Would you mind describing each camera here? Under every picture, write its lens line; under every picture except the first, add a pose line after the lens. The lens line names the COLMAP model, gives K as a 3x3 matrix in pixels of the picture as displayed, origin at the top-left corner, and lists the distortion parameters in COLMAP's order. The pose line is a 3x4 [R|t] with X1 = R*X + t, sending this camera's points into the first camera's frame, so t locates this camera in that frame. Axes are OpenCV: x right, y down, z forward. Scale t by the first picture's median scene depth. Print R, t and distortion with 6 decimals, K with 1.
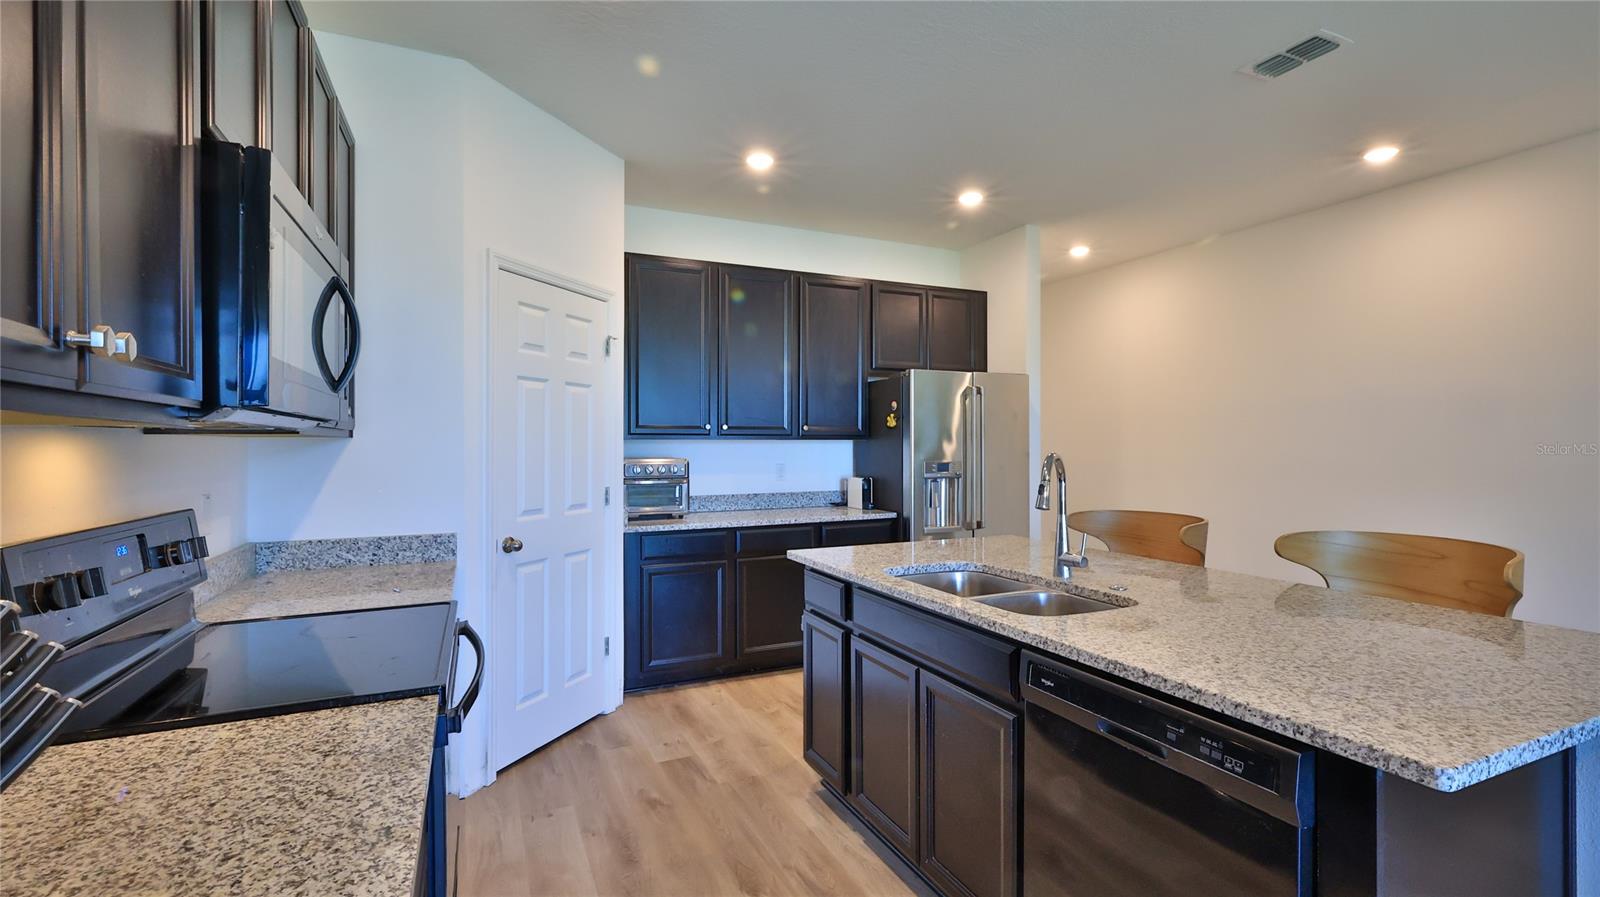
lens RADIAL K [[702.4, 0, 797.9], [0, 702.4, 442.8], [0, 0, 1]] dist [0.000352, 0.000144]
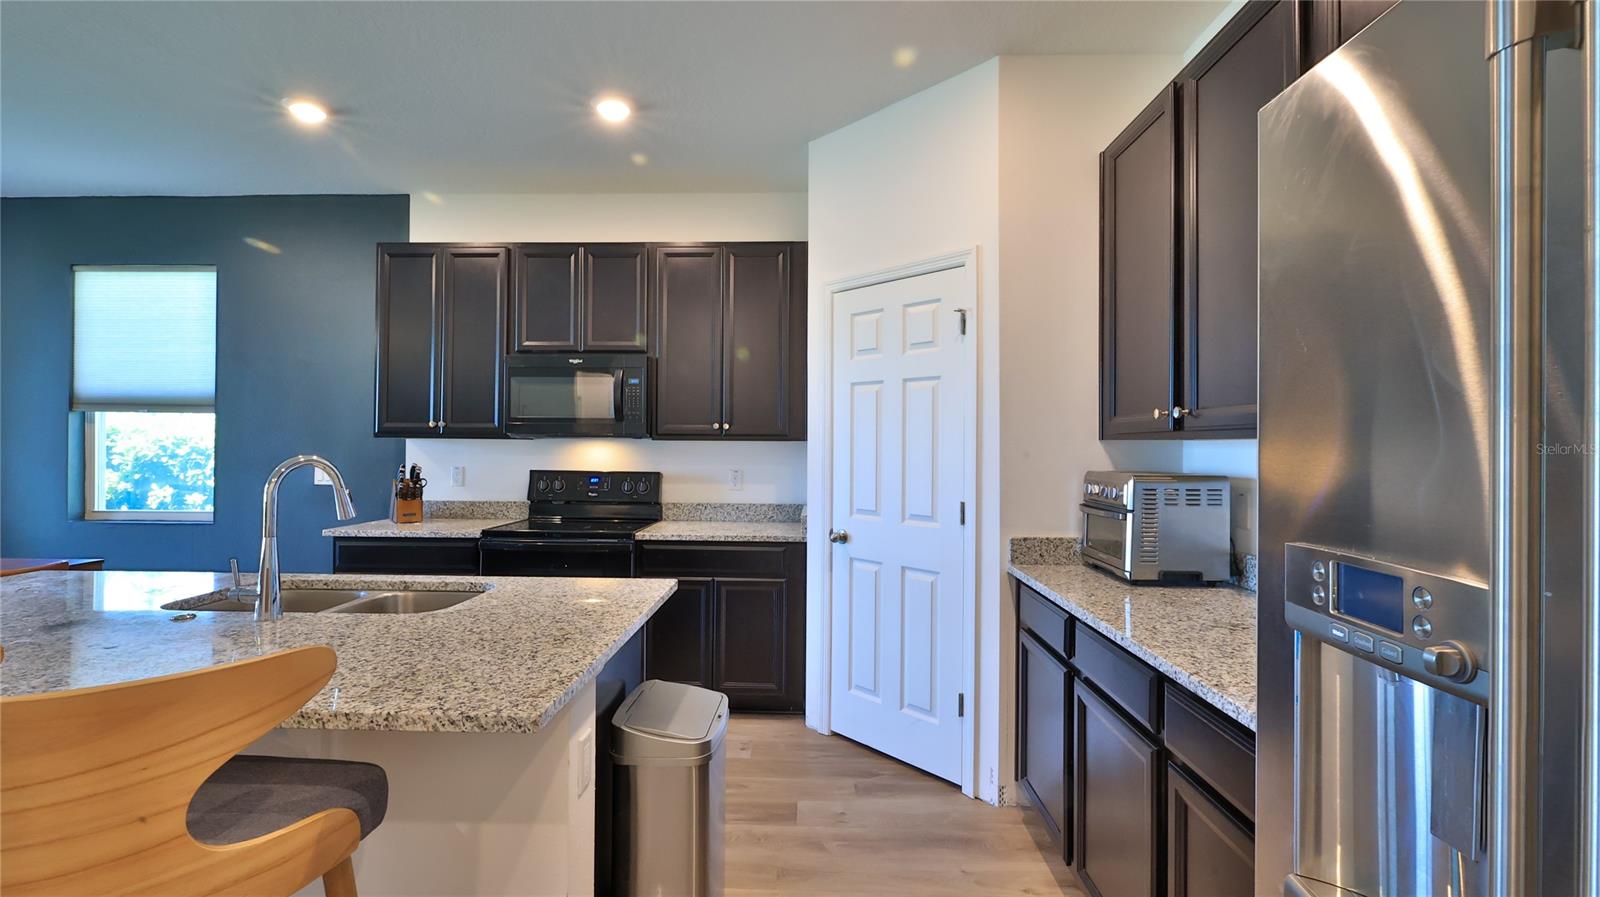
lens RADIAL K [[711.9, 0, 797.2], [0, 711.9, 440.3], [0, 0, 1]] dist [0.000451, 0.000296]
pose [[-0.434959, 0.000171, -0.900450, 0.476725], [-0.002514, 0.999996, 0.001404, -0.007392], [0.900447, 0.002875, -0.434956, 1.069482]]
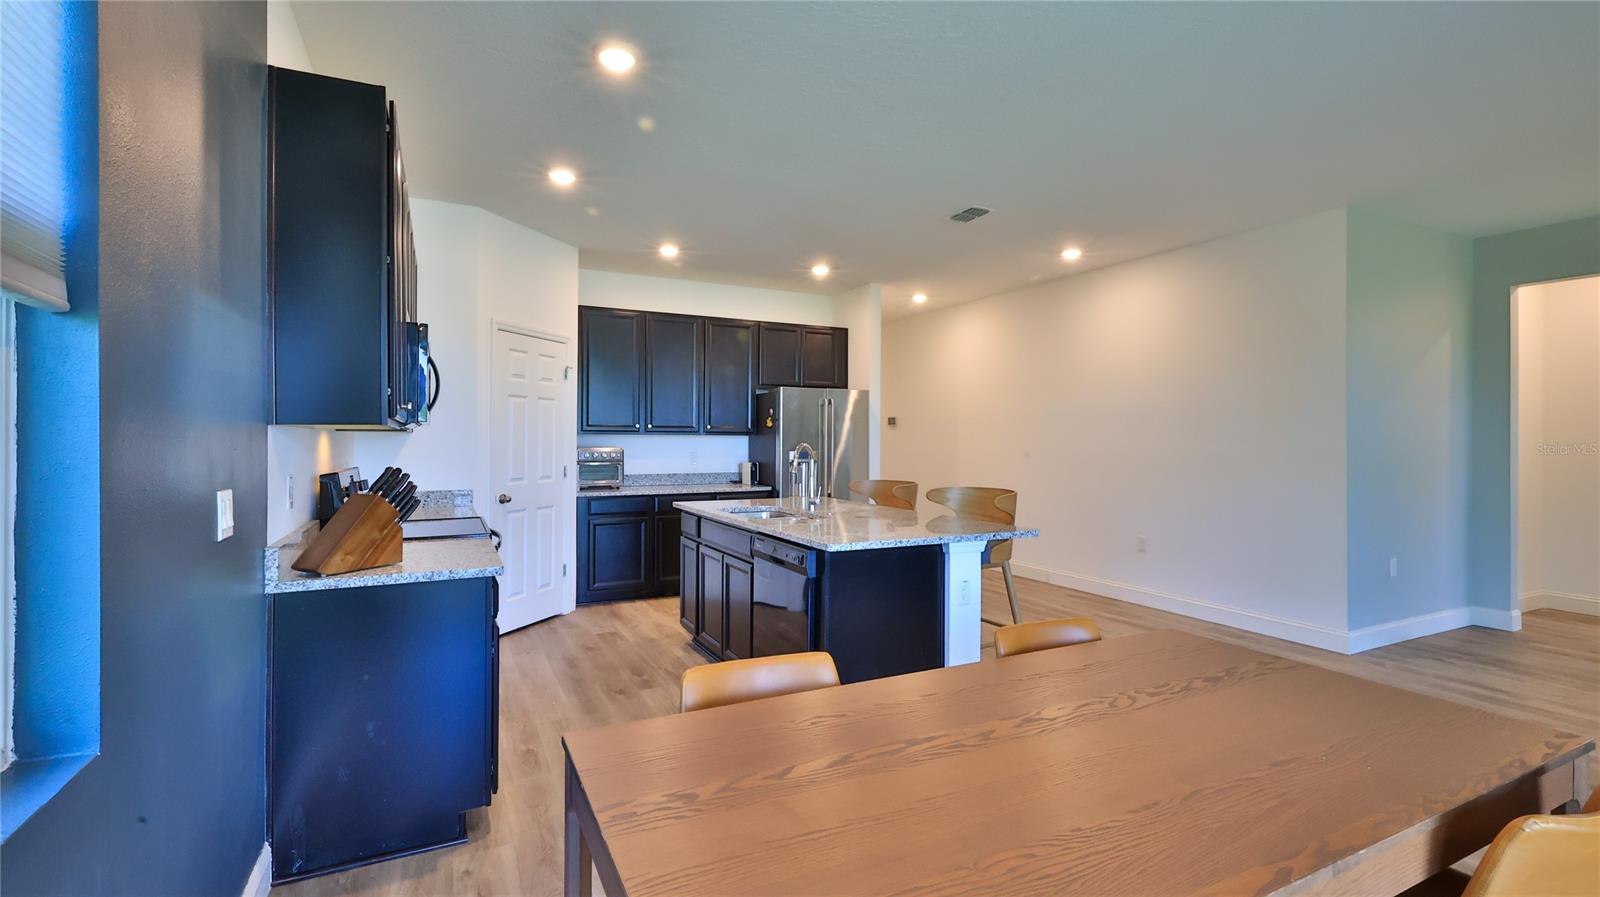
lens RADIAL K [[711.9, 0, 797.2], [0, 711.9, 440.3], [0, 0, 1]] dist [0.000451, 0.000296]
pose [[0.999345, 0.006311, 0.035622, 0.158471], [-0.006424, 0.999975, 0.003036, 0.000289], [-0.035601, -0.003263, 0.999361, -0.505744]]
